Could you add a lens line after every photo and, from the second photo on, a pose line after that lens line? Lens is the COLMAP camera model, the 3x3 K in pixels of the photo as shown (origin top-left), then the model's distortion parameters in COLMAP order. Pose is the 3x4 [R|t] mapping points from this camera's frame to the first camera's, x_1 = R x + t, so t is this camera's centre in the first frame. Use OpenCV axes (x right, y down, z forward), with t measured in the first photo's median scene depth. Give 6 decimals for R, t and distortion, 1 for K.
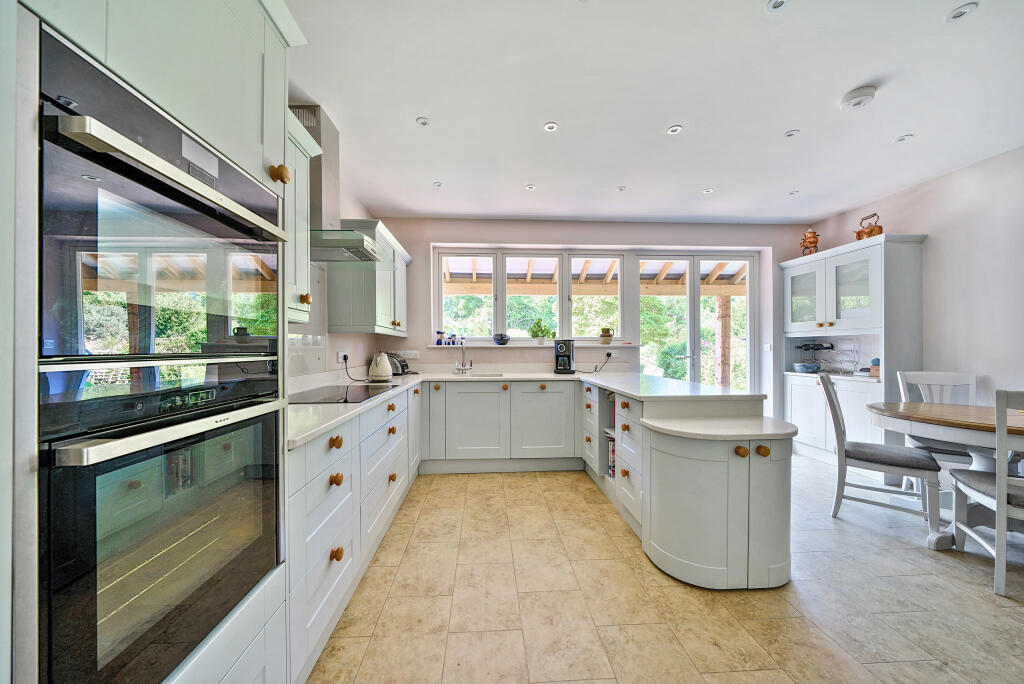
lens RADIAL K [[354.9, 0, 503.9], [0, 354.9, 347.9], [0, 0, 1]] dist [0.000112, -0.000143]
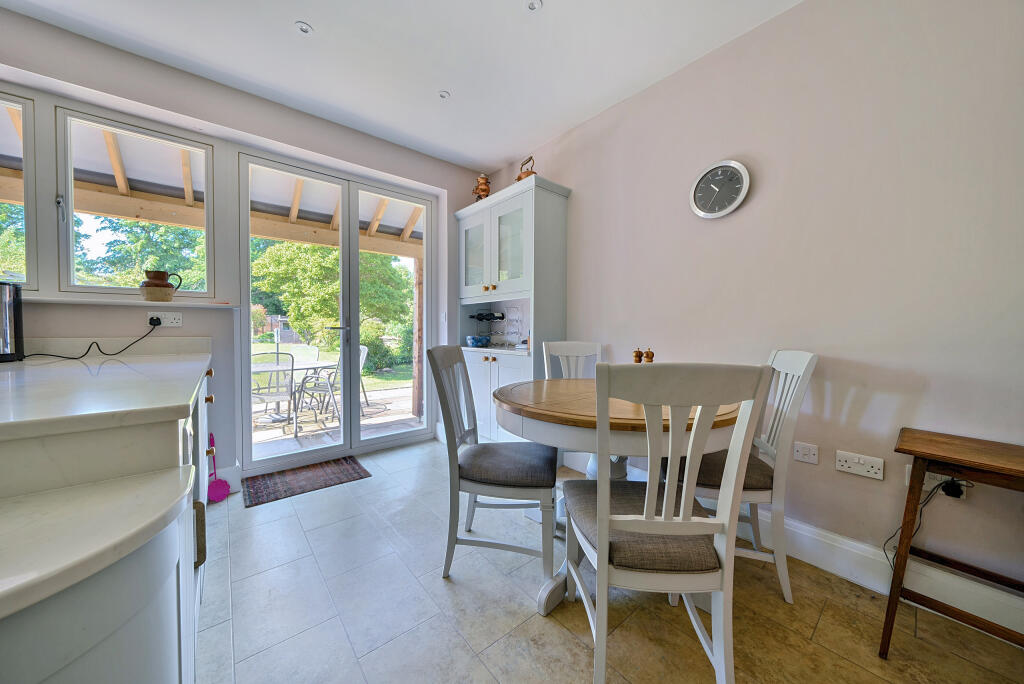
lens RADIAL K [[354.9, 0, 516.7], [0, 354.9, 338.6], [0, 0, 1]] dist [0.000112, -0.000143]
pose [[0.797237, -0.008220, 0.603611, 0.432690], [-0.006702, 0.999725, 0.022466, 0.031055], [-0.603629, -0.021956, 0.796963, 0.289557]]
